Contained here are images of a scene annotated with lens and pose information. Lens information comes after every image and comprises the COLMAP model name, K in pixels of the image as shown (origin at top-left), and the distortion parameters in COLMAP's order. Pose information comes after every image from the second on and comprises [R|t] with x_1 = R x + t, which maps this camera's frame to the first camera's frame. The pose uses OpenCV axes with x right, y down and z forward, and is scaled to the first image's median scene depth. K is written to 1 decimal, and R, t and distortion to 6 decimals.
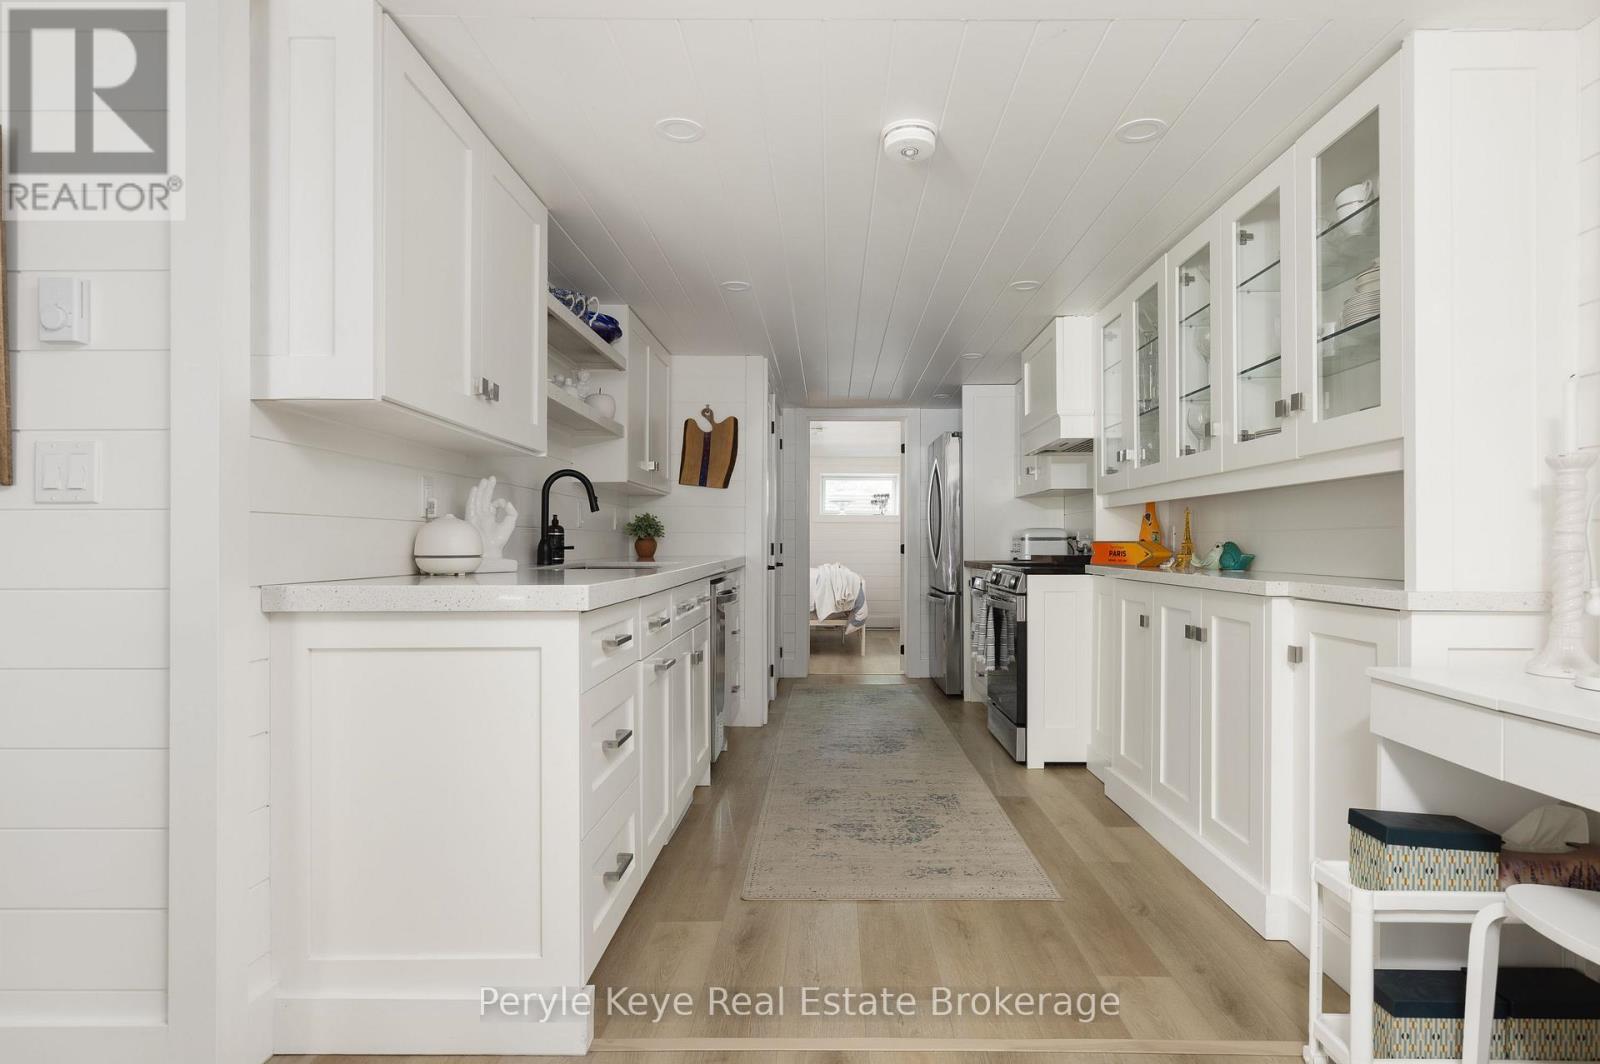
lens RADIAL K [[908.6, 0, 802.4], [0, 908.6, 540.0], [0, 0, 1]] dist [0.001938, 0.000155]
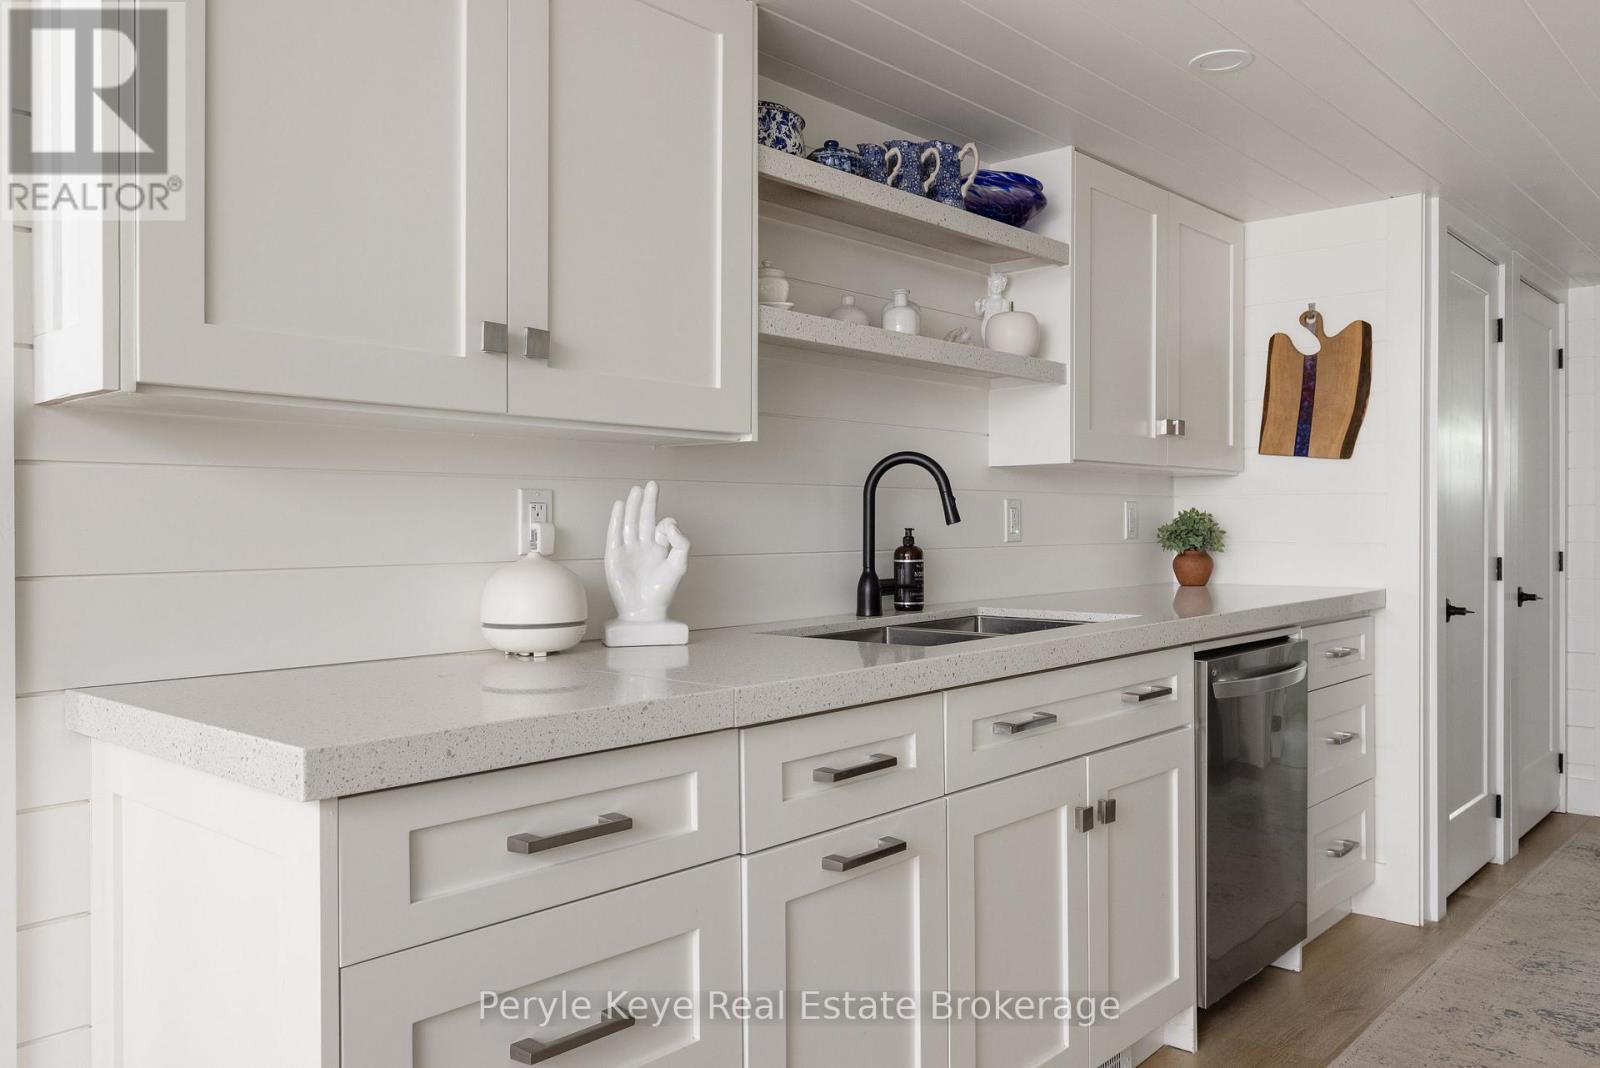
lens RADIAL K [[1202.9, 0, 799.4], [0, 1202.9, 521.2], [0, 0, 1]] dist [0.001608, 0.000497]
pose [[0.757355, -0.007795, -0.652957, 0.135283], [0.012008, 0.999926, 0.001992, -0.025693], [0.652893, -0.009349, 0.757392, 0.267890]]
